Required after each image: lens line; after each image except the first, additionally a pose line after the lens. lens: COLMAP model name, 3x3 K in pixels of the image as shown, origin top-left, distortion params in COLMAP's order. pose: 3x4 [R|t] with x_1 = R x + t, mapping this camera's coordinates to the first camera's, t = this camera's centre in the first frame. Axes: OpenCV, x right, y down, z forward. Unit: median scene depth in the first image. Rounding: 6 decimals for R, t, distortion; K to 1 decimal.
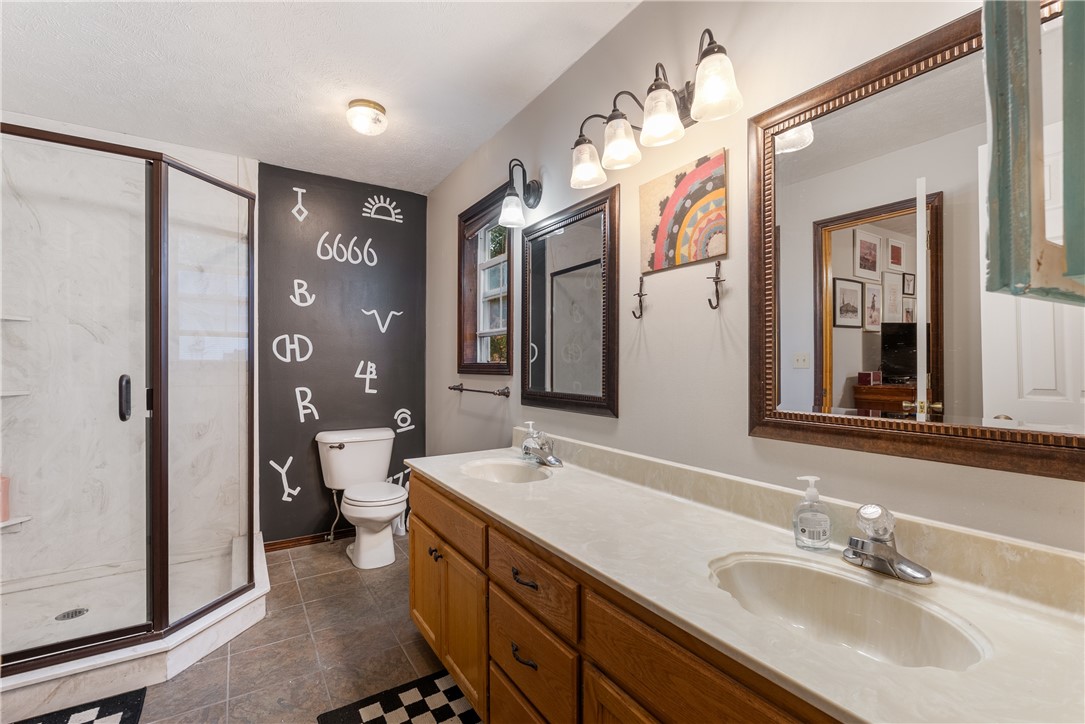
lens RADIAL K [[480.2, 0, 541.9], [0, 480.2, 363.0], [0, 0, 1]] dist [-0.003036, -0.000368]
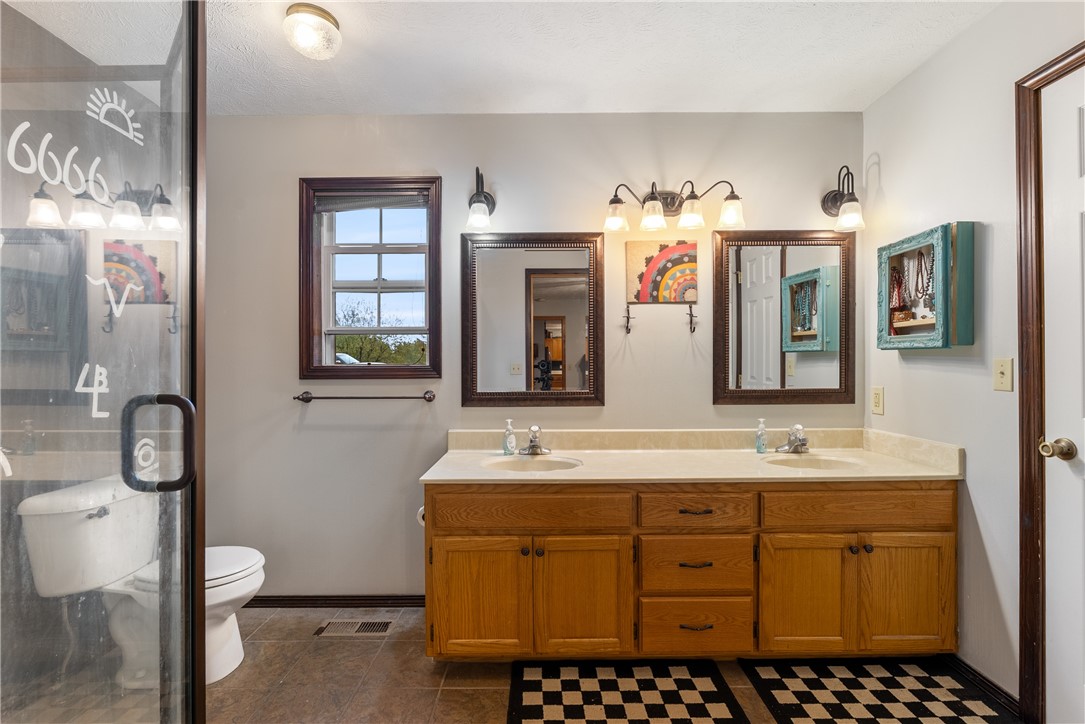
lens RADIAL K [[480.2, 0, 541.9], [0, 480.2, 363.0], [0, 0, 1]] dist [-0.003036, -0.000368]
pose [[0.536289, 0.002102, 0.844032, -1.167776], [0.003752, 0.999981, -0.004875, -0.000239], [-0.844026, 0.005781, 0.536271, 0.464042]]
